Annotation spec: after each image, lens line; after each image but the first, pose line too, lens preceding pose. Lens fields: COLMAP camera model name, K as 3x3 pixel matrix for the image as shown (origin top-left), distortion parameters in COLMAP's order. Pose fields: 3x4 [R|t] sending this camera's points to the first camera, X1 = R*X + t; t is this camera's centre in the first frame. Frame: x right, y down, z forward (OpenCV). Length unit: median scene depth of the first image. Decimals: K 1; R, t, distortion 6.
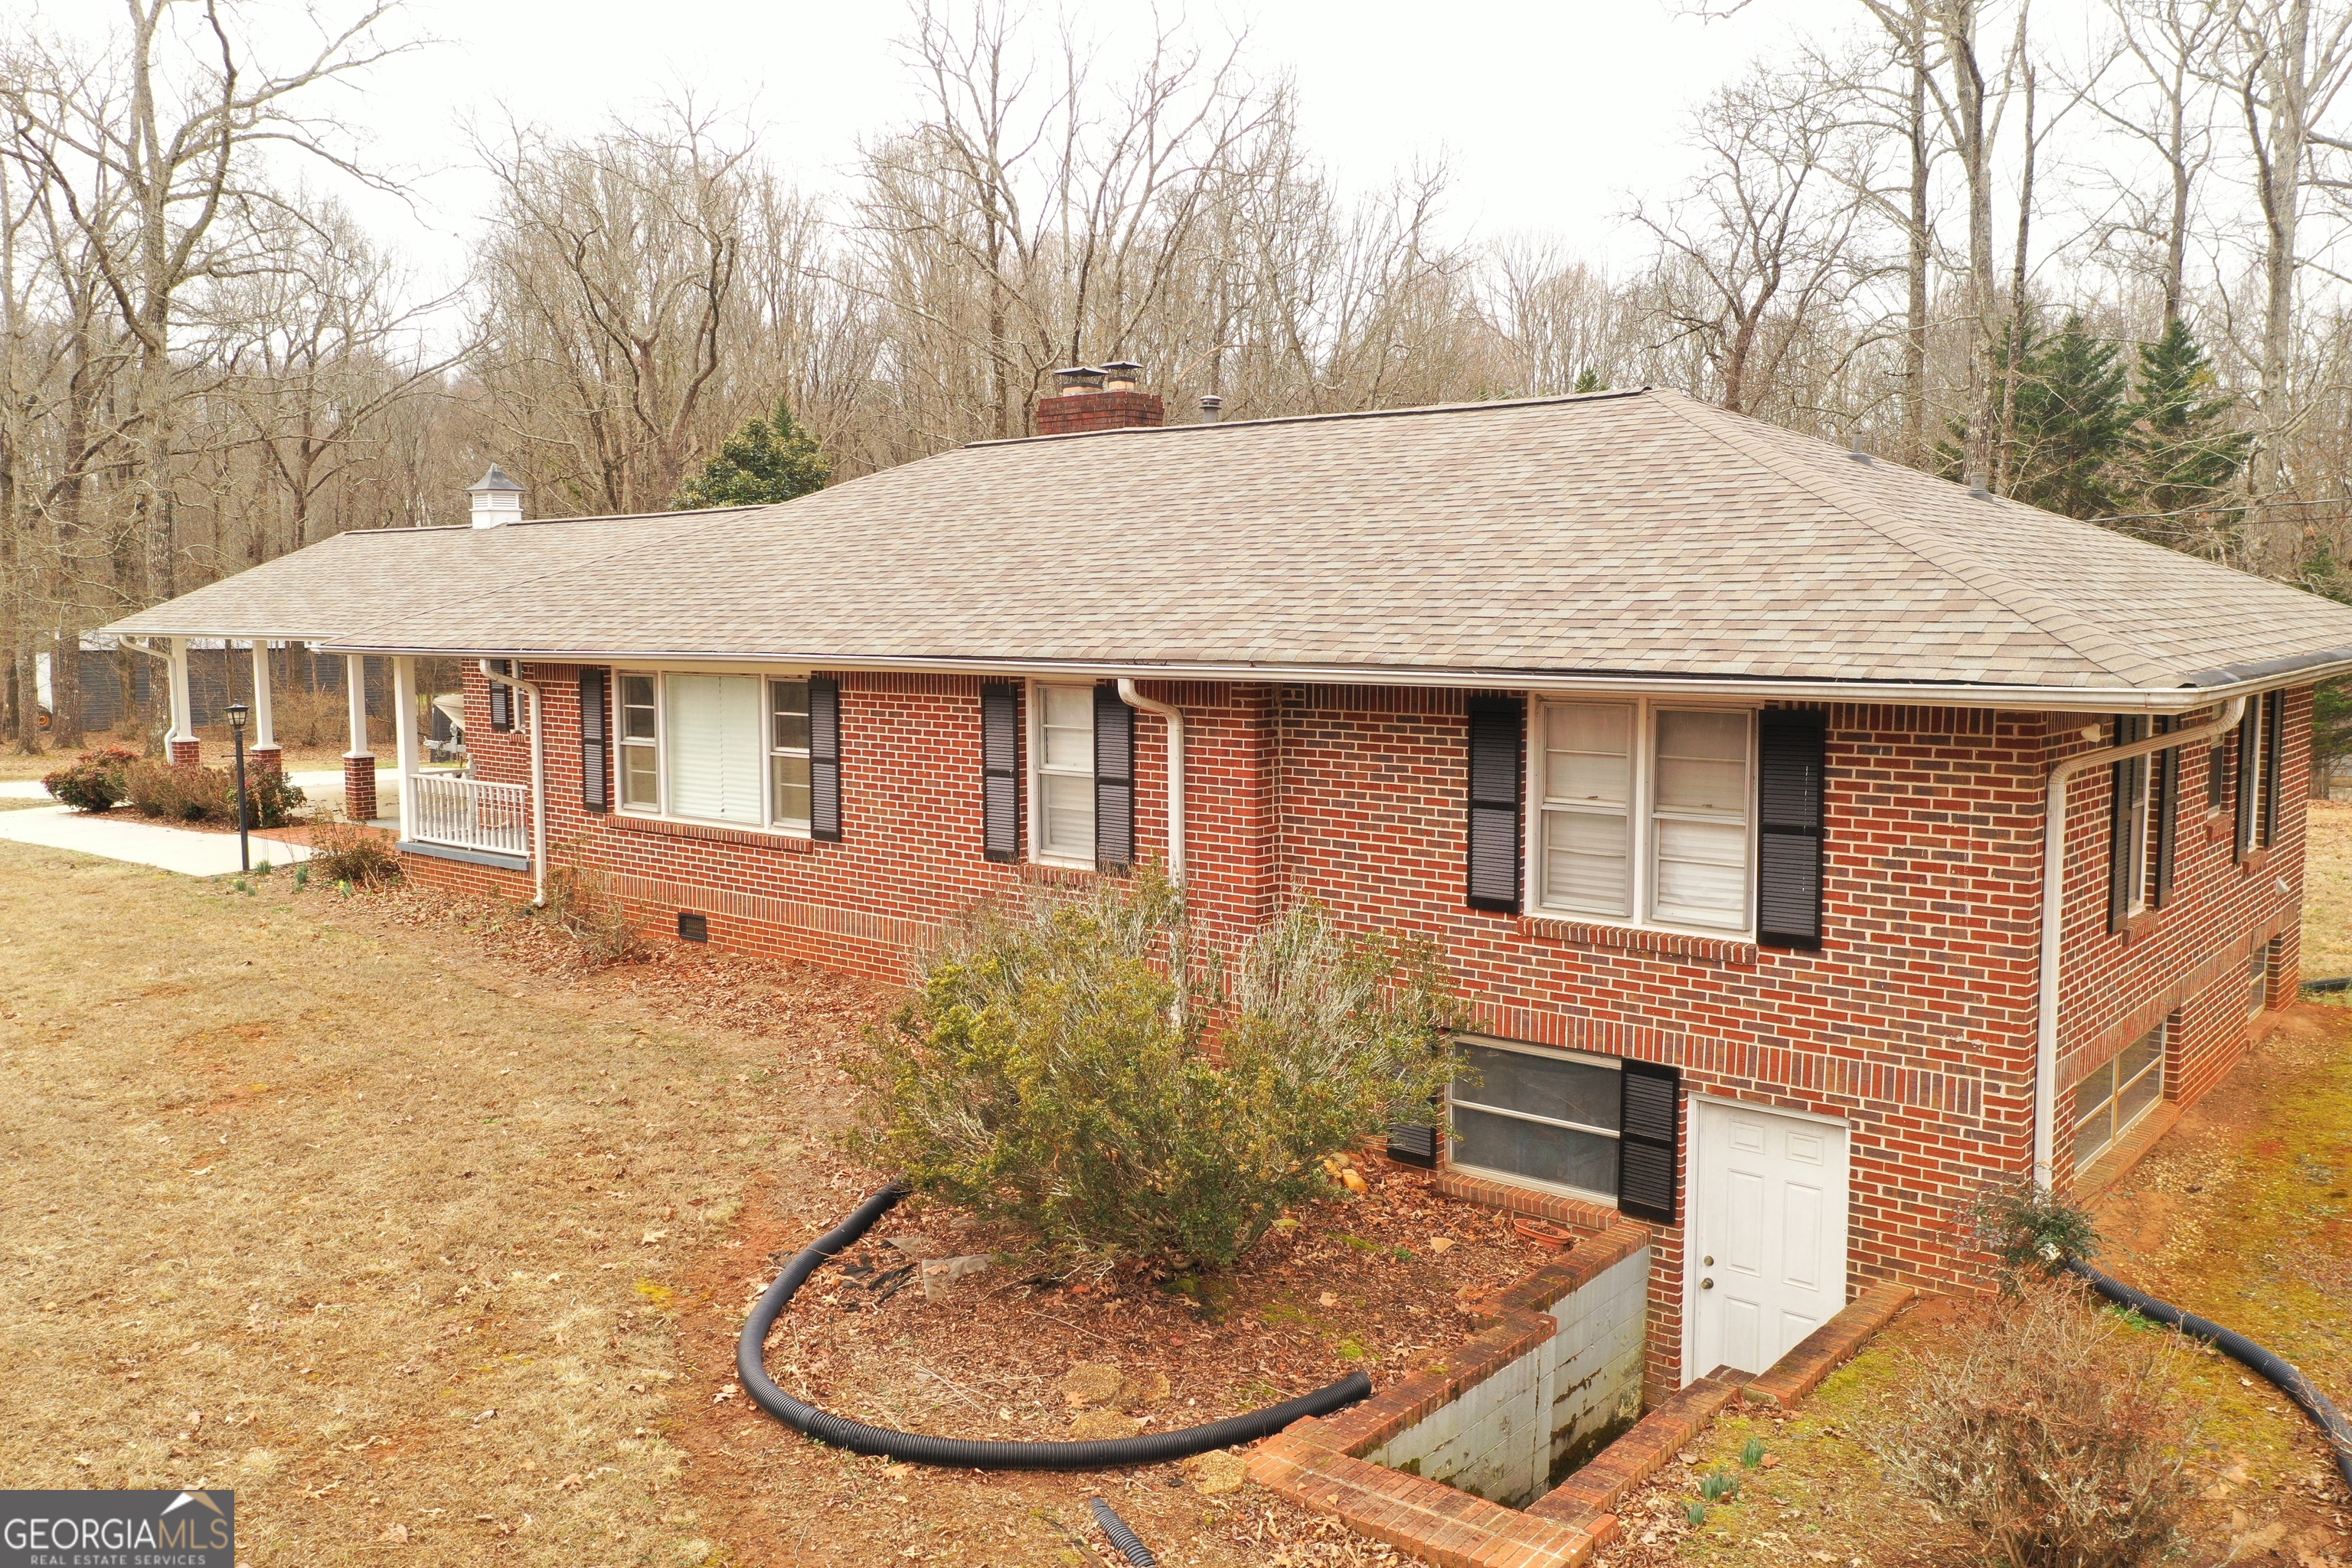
lens RADIAL K [[1876.4, 0, 1176.0], [0, 1876.4, 784.0], [0, 0, 1]] dist [-0.004667, 0.054083]
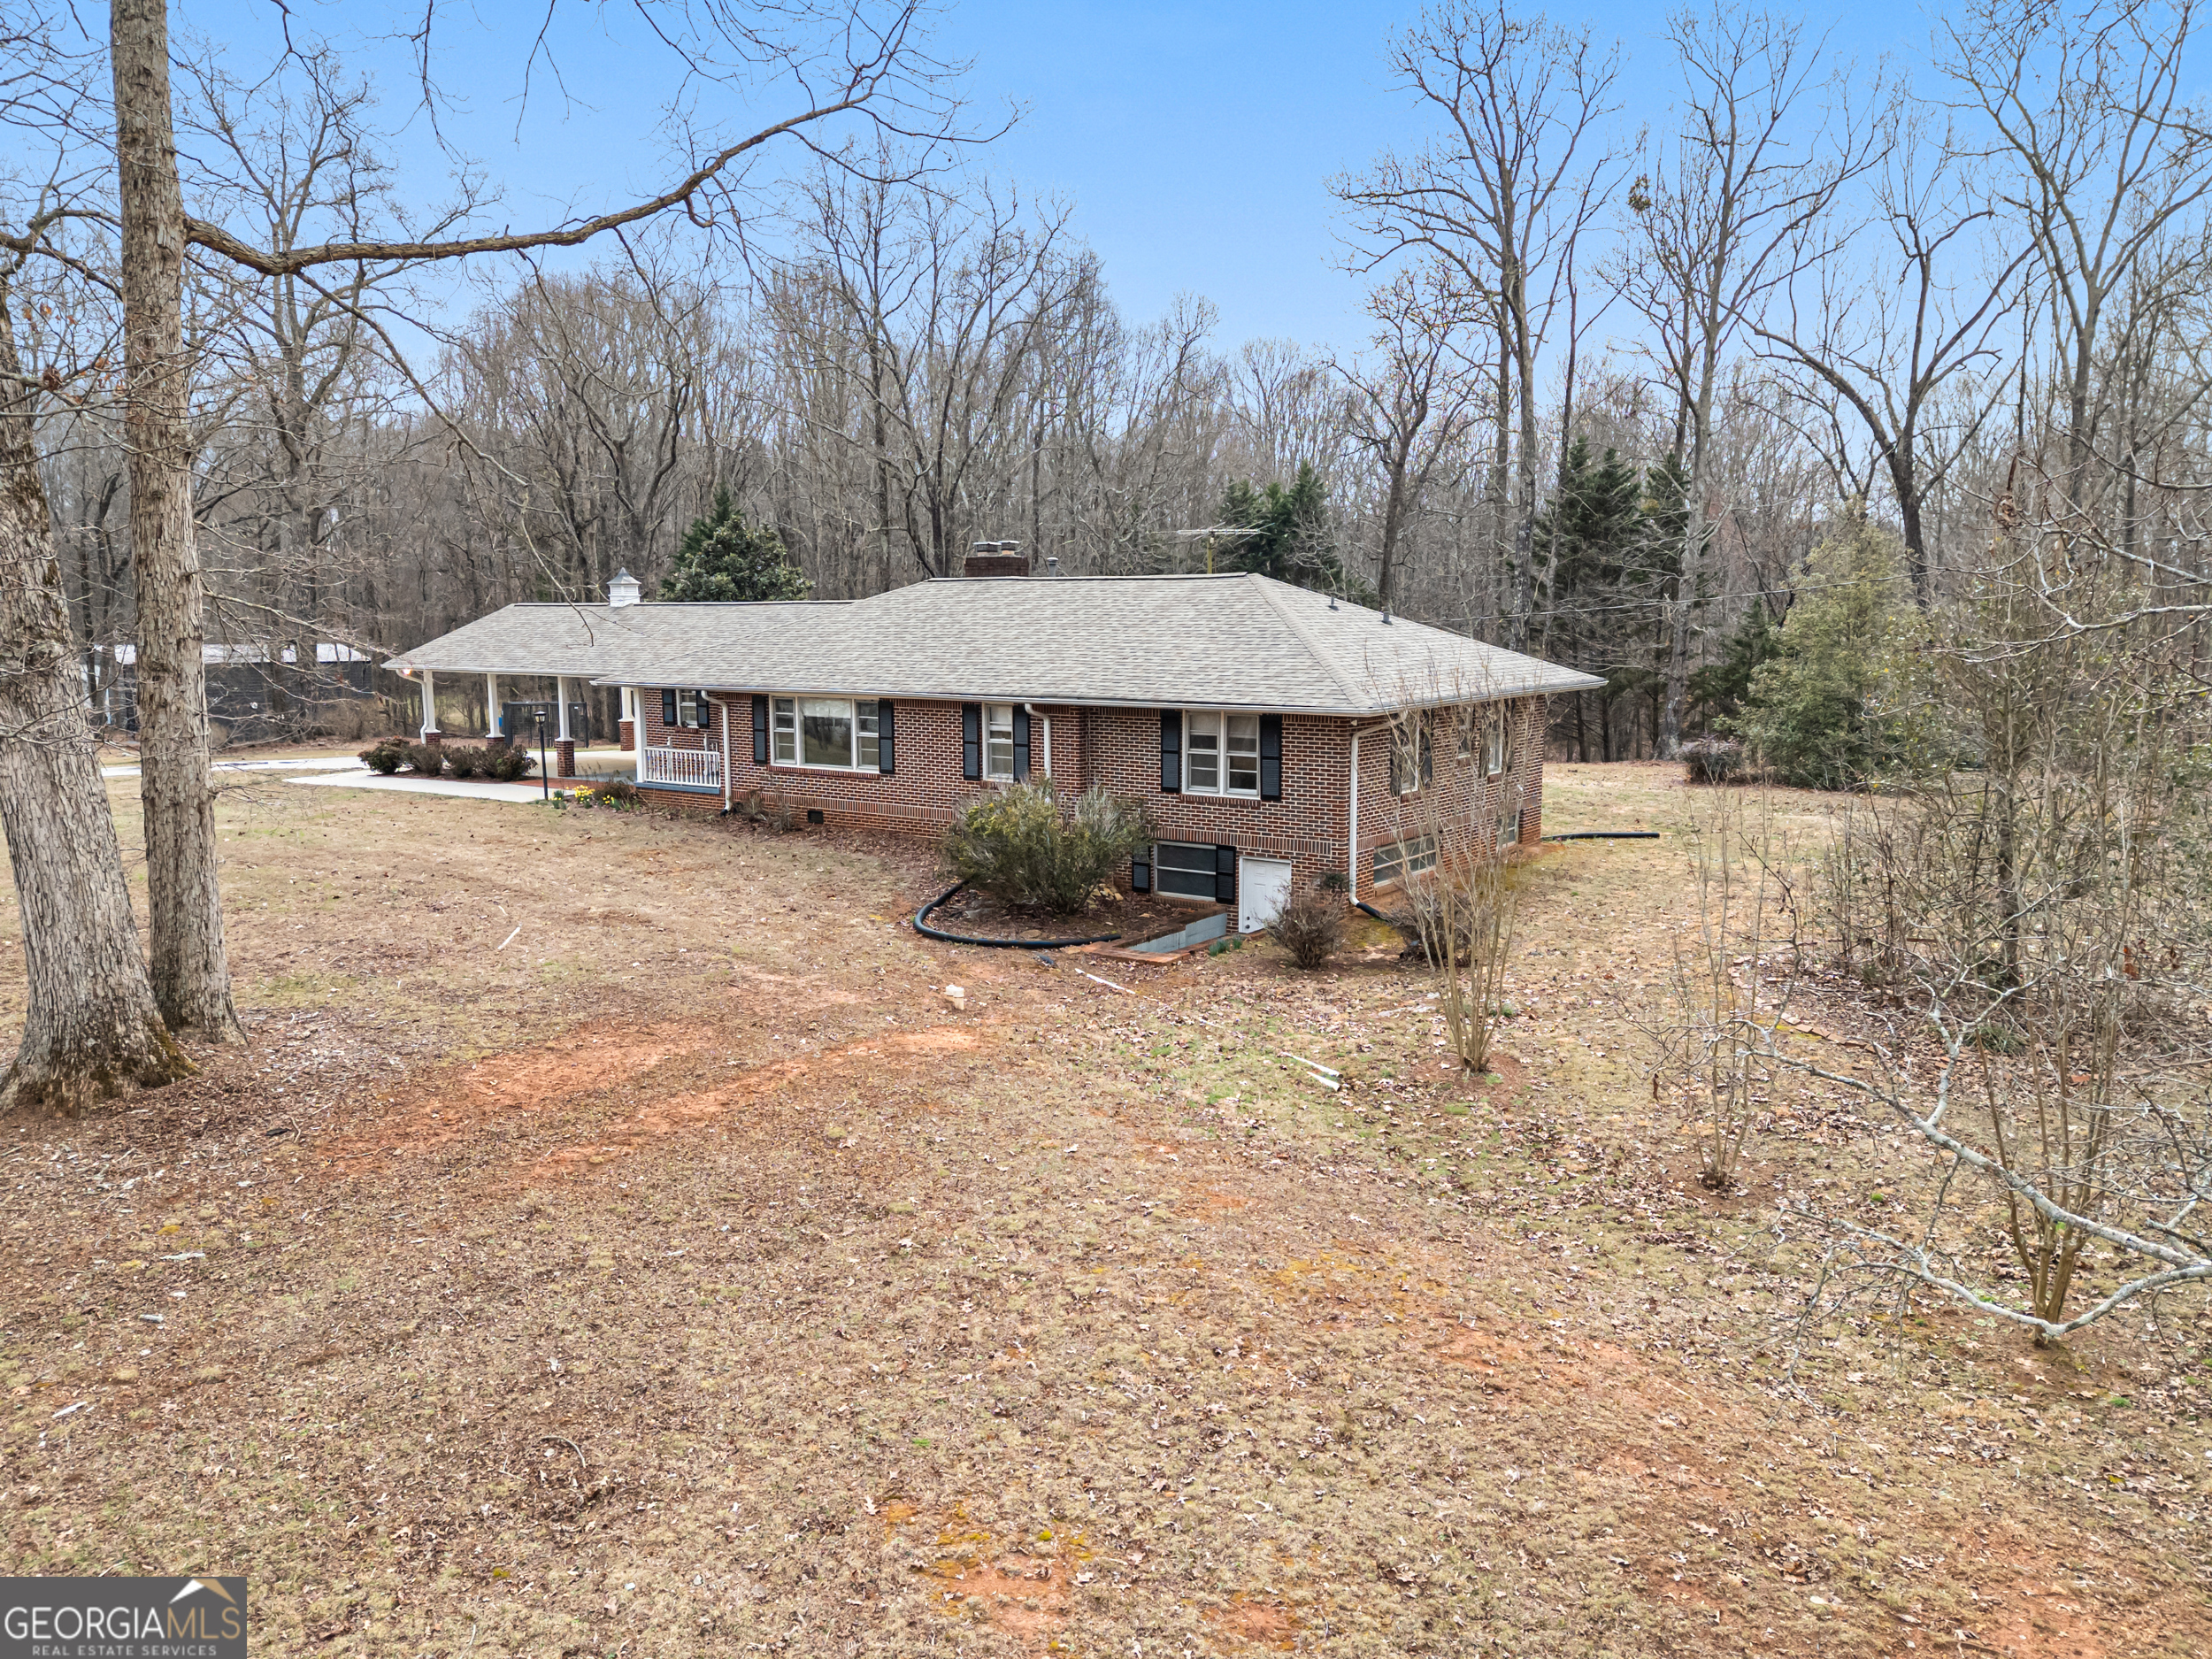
lens RADIAL K [[1620.5, 0, 1106.0], [0, 1620.5, 829.5], [0, 0, 1]] dist [0.079083, -0.071901]
pose [[0.997639, -0.007636, 0.068248, -0.056701], [0.005291, 0.999392, 0.034469, 0.030286], [-0.068470, -0.034027, 0.997073, -0.929683]]
